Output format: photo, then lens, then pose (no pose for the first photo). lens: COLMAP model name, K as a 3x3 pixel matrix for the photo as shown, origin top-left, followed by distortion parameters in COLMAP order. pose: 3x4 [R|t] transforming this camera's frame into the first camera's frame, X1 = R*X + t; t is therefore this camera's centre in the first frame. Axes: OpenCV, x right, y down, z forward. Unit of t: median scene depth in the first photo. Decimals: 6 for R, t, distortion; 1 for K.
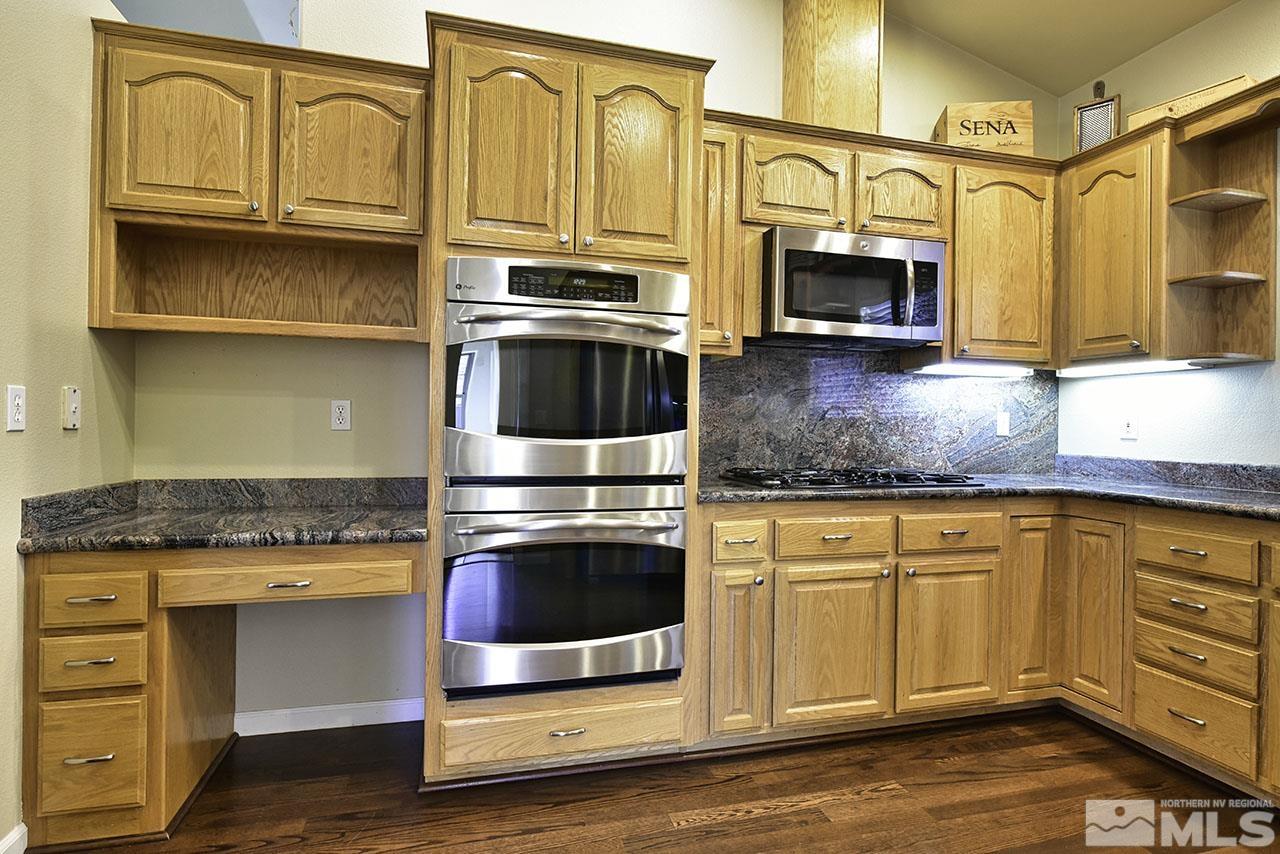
lens RADIAL K [[677.7, 0, 640.0], [0, 677.7, 427.0], [0, 0, 1]] dist [-0.001217, 0.000181]
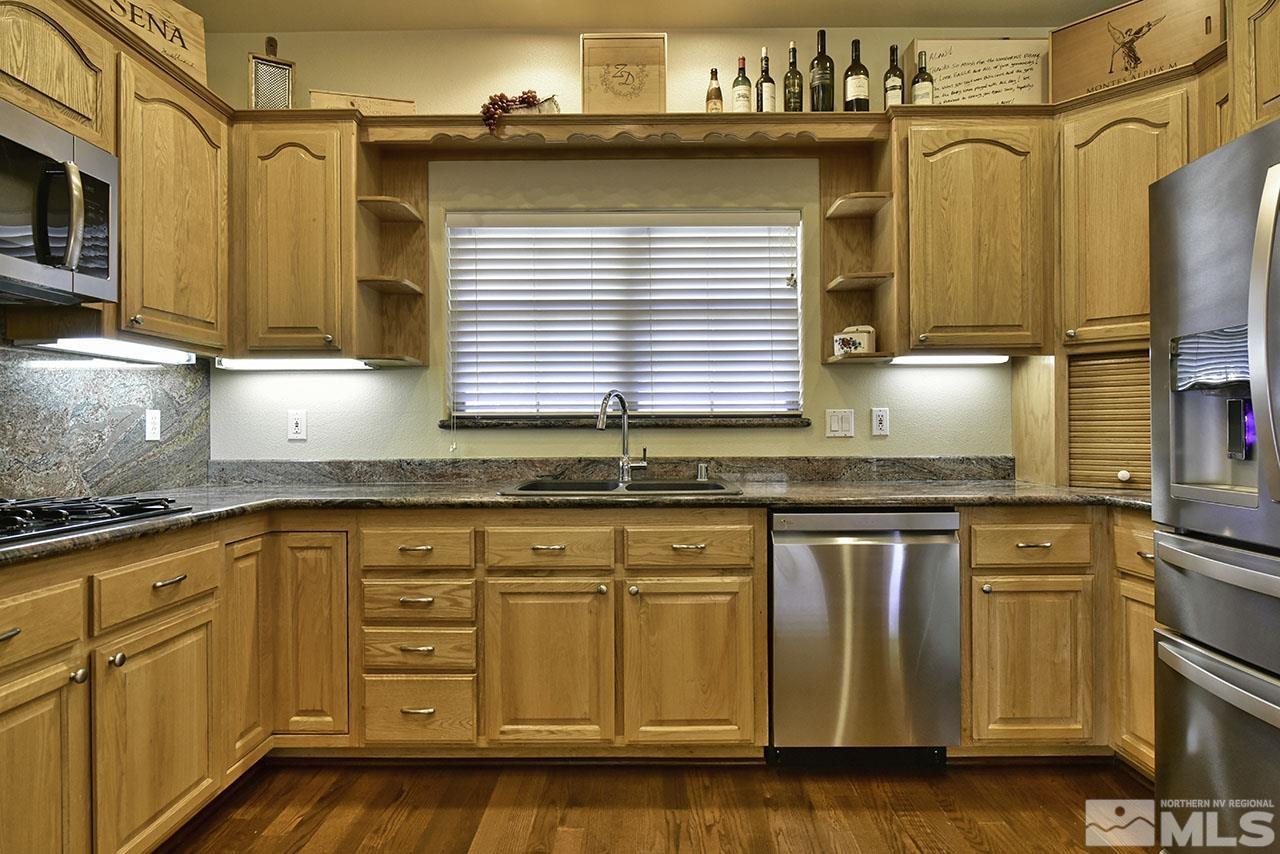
lens RADIAL K [[696.8, 0, 654.5], [0, 696.8, 429.8], [0, 0, 1]] dist [-0.001525, -0.001608]
pose [[0.269496, -0.017192, 0.962848, -0.081245], [0.012424, 0.999819, 0.014374, -0.004124], [-0.962921, 0.008089, 0.269661, 0.309287]]
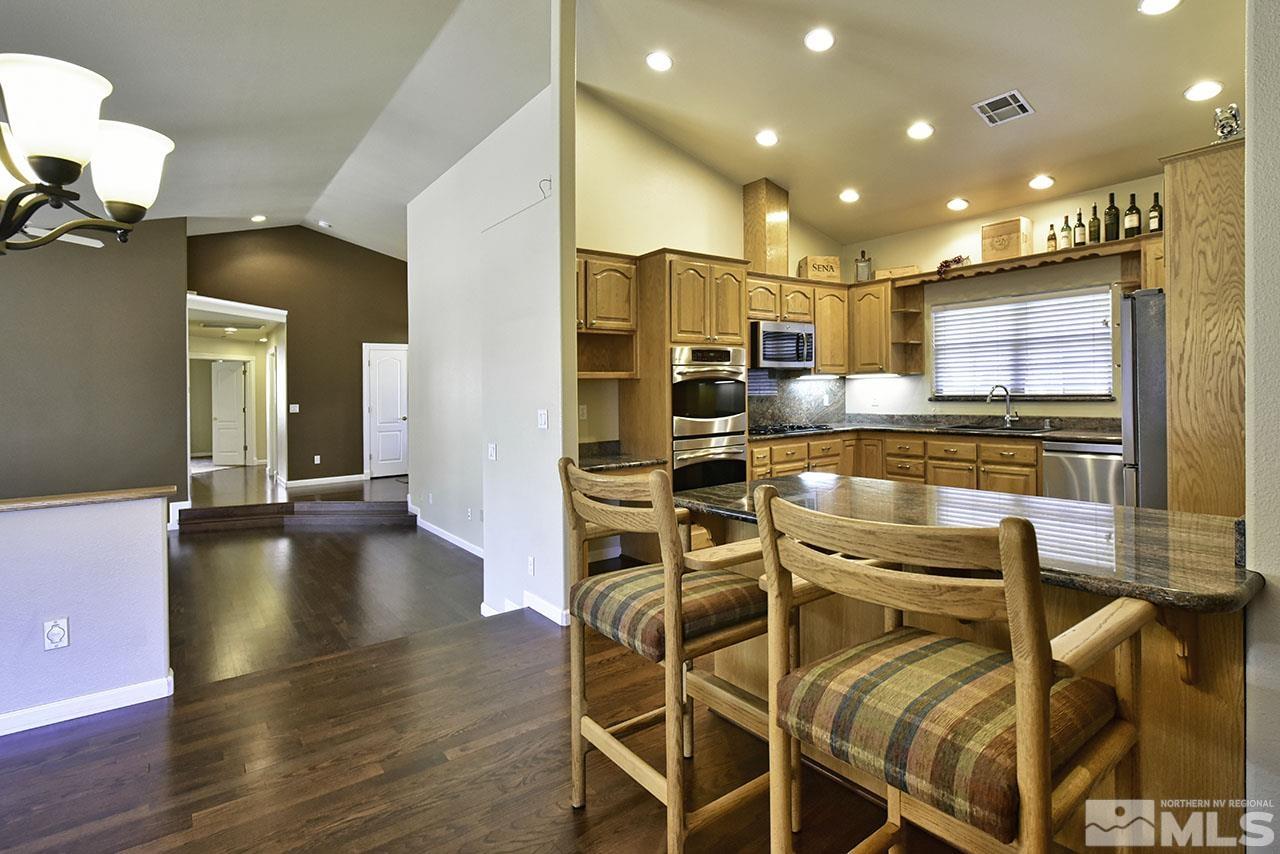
lens RADIAL K [[629.4, 0, 688.0], [0, 629.4, 422.7], [0, 0, 1]] dist [-0.000160, 0.000072]
pose [[0.910756, -0.055248, 0.409233, -0.861855], [0.035683, 0.997832, 0.055297, -0.075148], [-0.411401, -0.035759, 0.910753, -0.808449]]
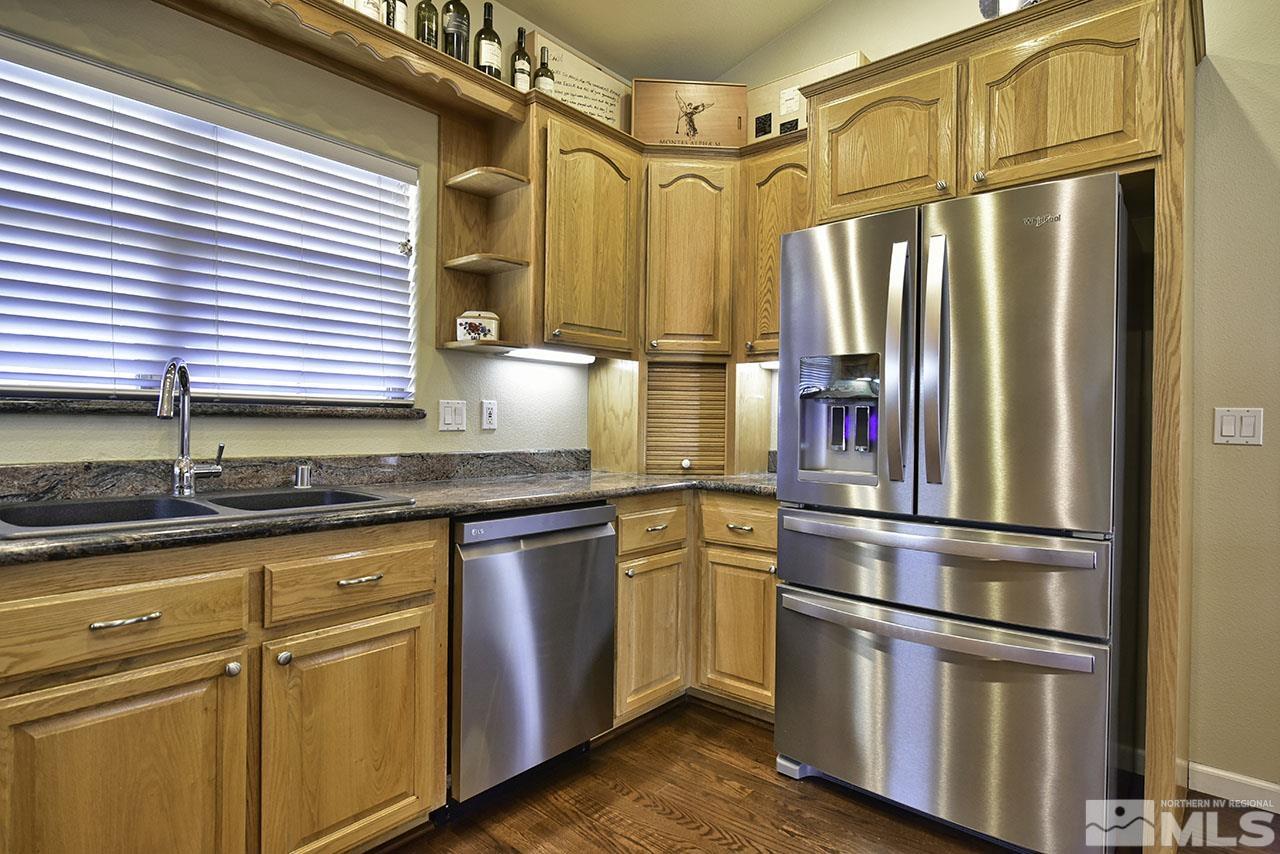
lens RADIAL K [[662.2, 0, 640.0], [0, 662.2, 427.0], [0, 0, 1]] dist [-0.004917, -0.000740]
pose [[-0.551896, -0.026739, 0.833484, 0.119127], [-0.018263, 0.999634, 0.019976, -0.002607], [-0.833713, -0.004198, -0.552182, 0.626113]]
